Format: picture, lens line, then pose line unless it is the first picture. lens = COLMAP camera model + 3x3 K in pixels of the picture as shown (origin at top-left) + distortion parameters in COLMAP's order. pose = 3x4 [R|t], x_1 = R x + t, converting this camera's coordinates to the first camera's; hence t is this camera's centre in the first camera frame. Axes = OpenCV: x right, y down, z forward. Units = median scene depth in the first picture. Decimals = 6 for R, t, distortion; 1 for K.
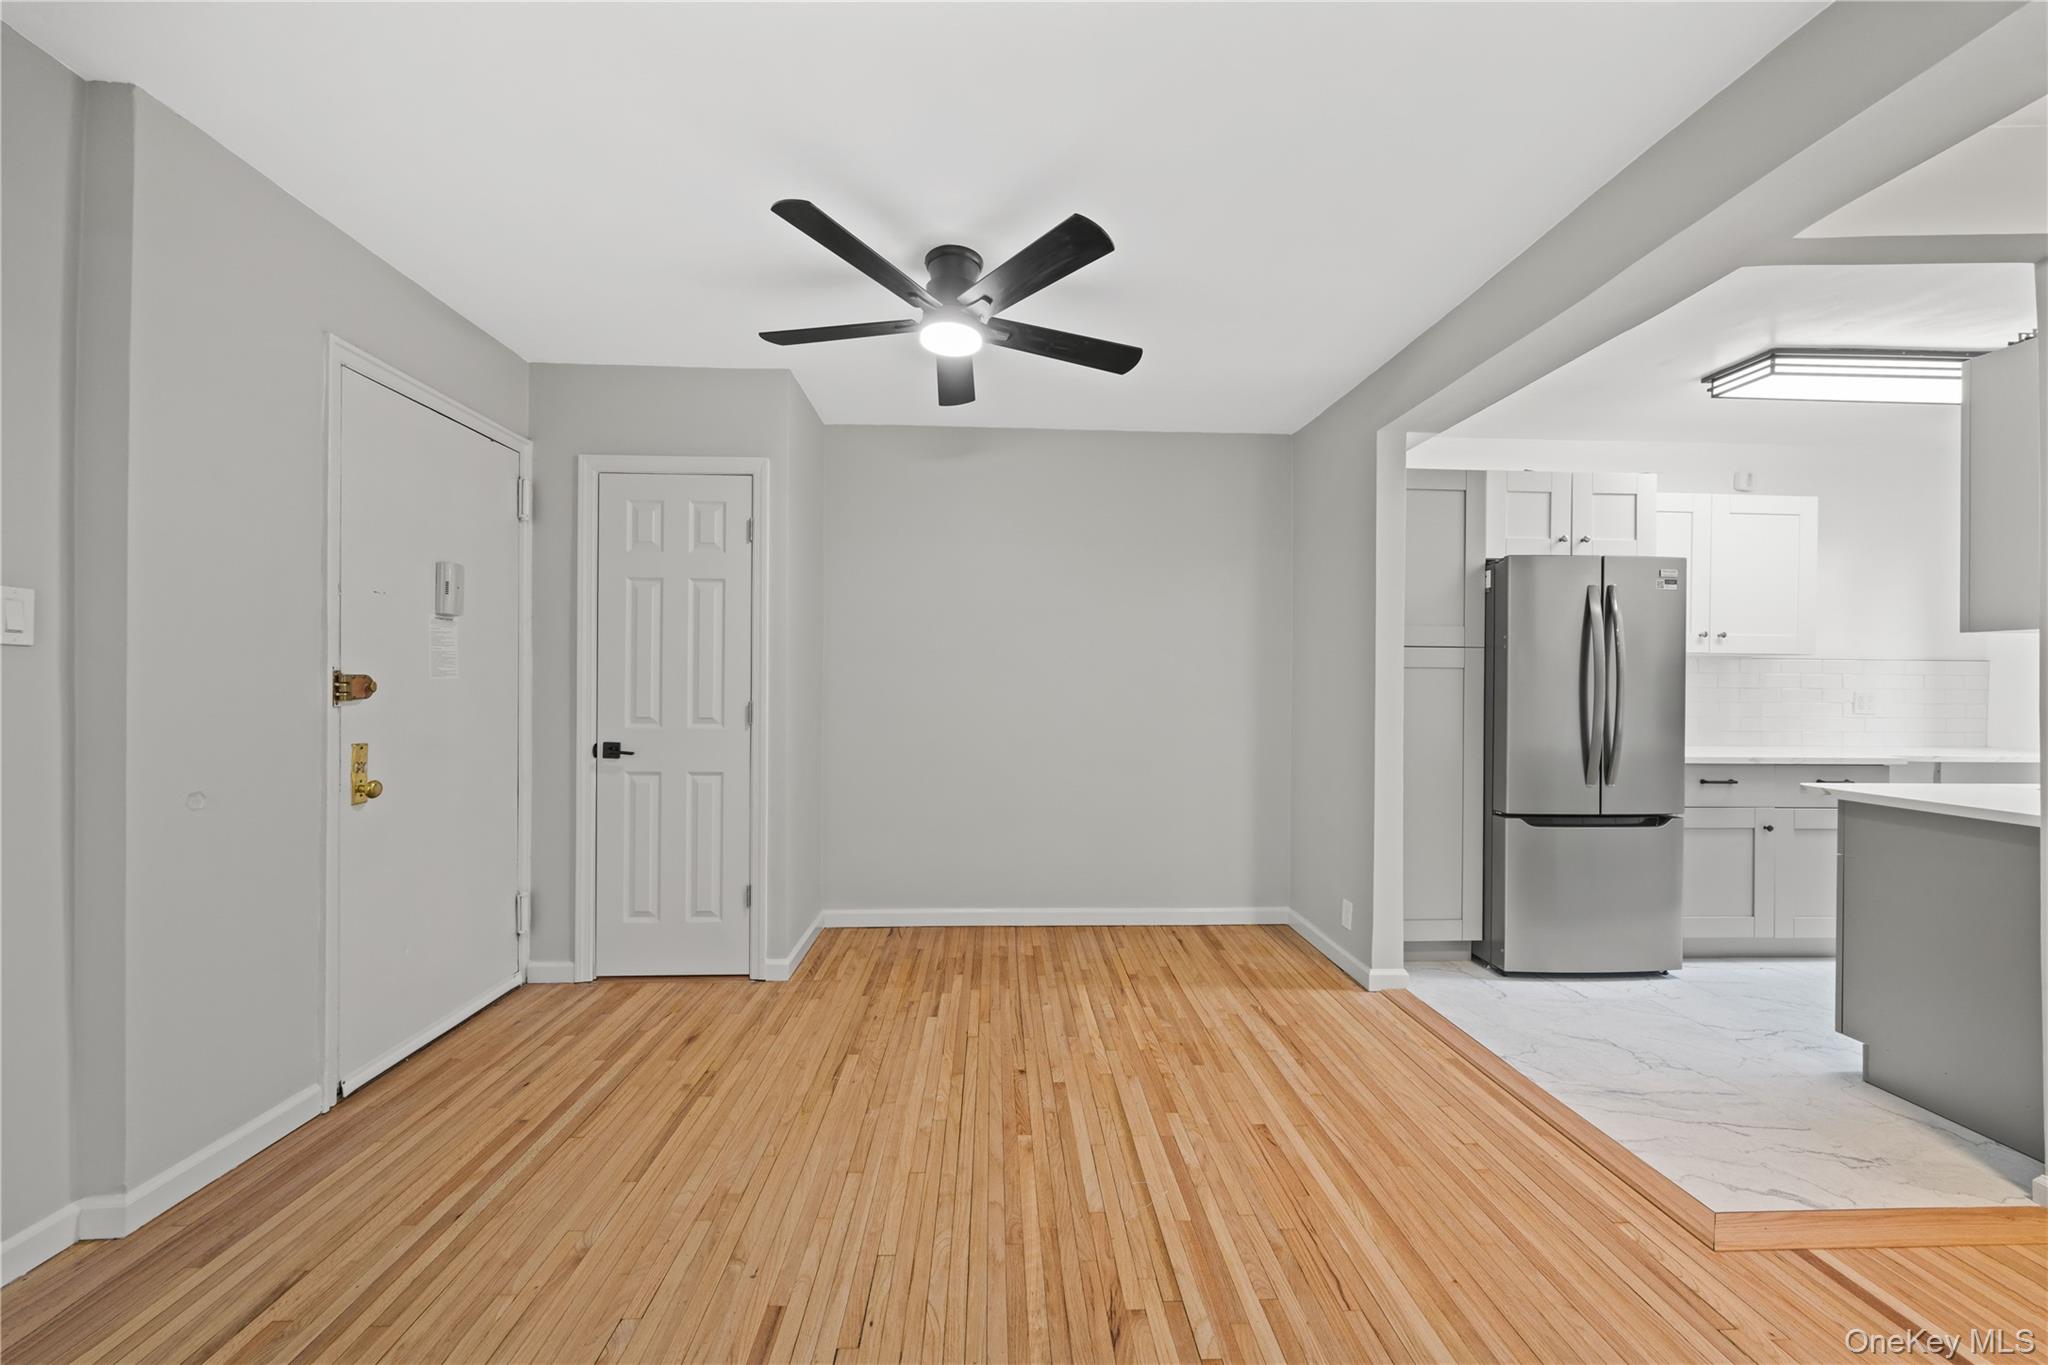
lens RADIAL K [[781.8, 0, 1023.2], [0, 781.8, 681.2], [0, 0, 1]] dist [-0.001923, 0.000467]
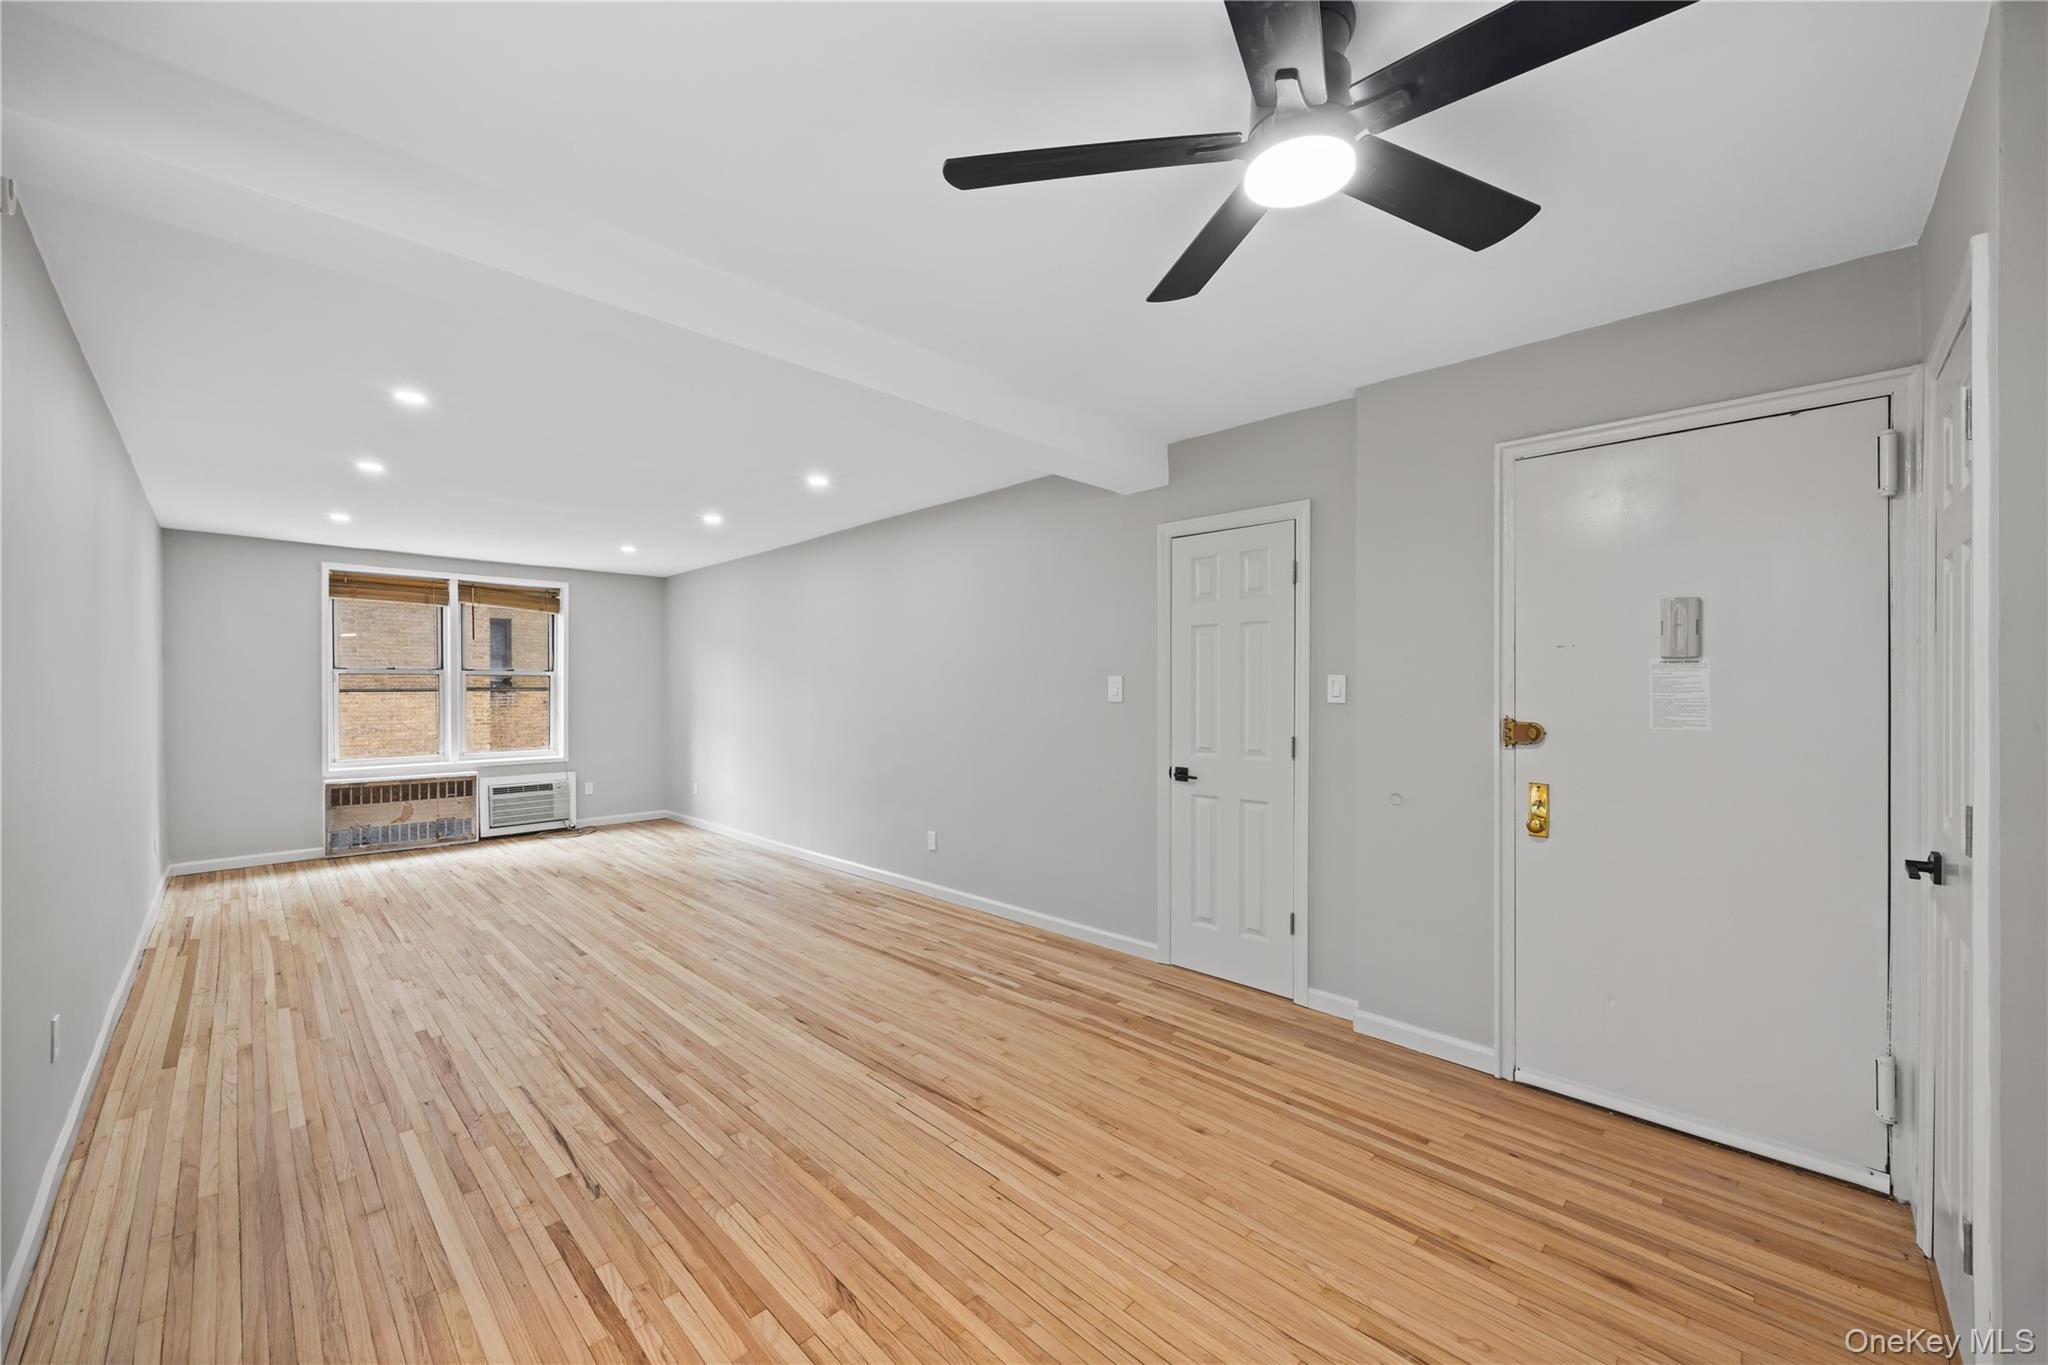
lens RADIAL K [[781.8, 0, 1023.3], [0, 781.8, 690.9], [0, 0, 1]] dist [-0.001923, 0.000467]
pose [[-0.733428, -0.000737, -0.679766, 0.338594], [-0.001346, 0.999999, 0.000367, -0.039076], [0.679765, 0.001184, -0.733429, 0.961423]]
